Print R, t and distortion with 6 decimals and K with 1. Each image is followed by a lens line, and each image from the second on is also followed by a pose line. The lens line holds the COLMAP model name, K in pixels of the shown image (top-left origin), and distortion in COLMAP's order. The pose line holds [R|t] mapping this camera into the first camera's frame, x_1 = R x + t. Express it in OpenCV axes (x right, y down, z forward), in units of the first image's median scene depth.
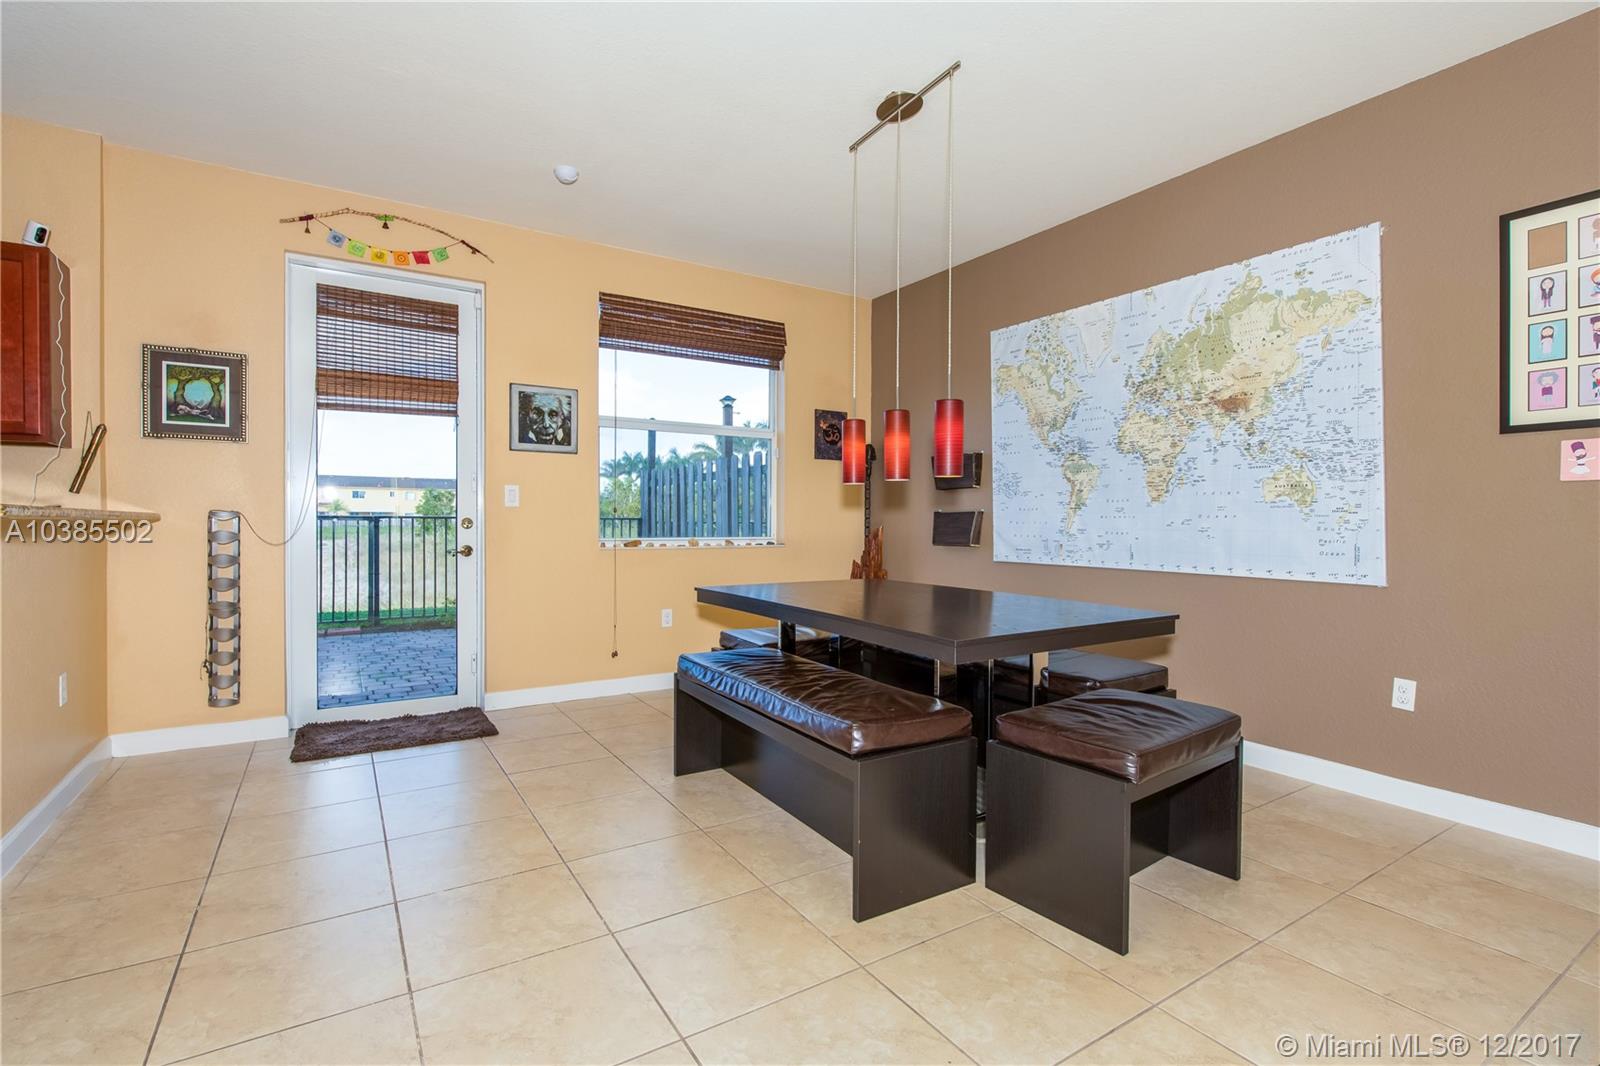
lens RADIAL K [[711.6, 0, 796.4], [0, 711.6, 525.8], [0, 0, 1]] dist [-0.010555, 0.000516]
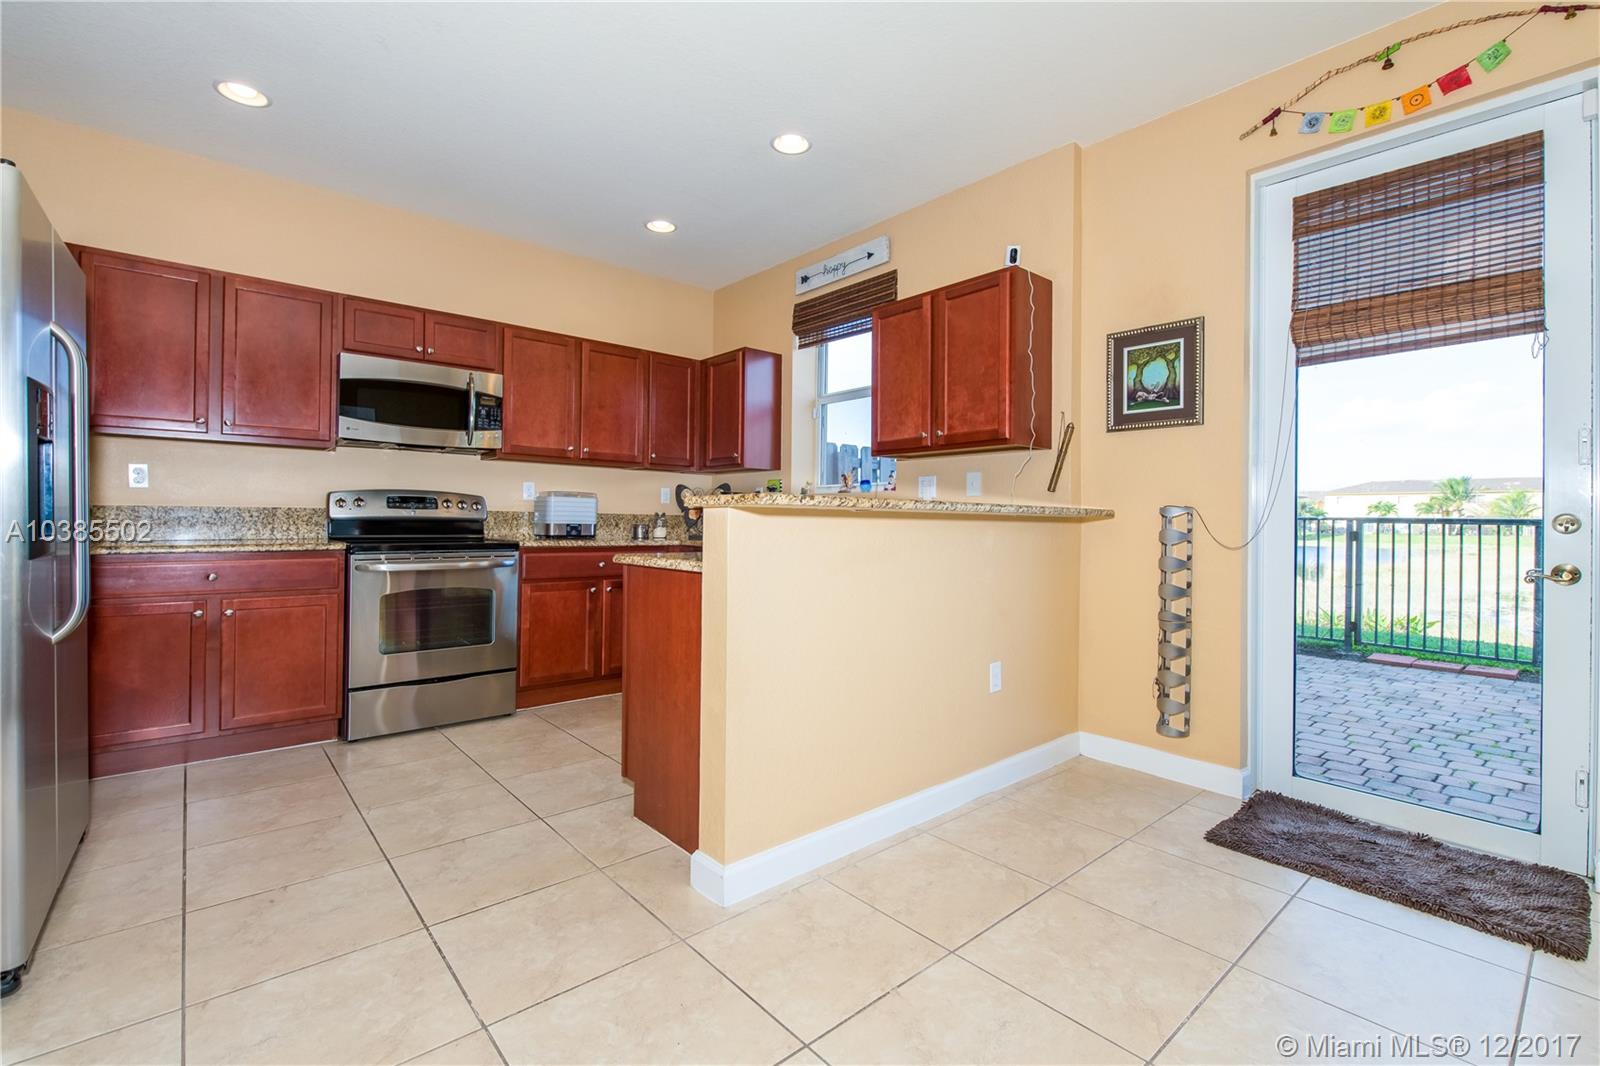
lens RADIAL K [[711.6, 0, 802.9], [0, 711.6, 516.1], [0, 0, 1]] dist [-0.010555, 0.000516]
pose [[0.154739, -0.007437, -0.987927, -0.032251], [-0.014082, 0.999853, -0.009732, 0.004883], [0.987855, 0.015418, 0.154612, 0.418284]]
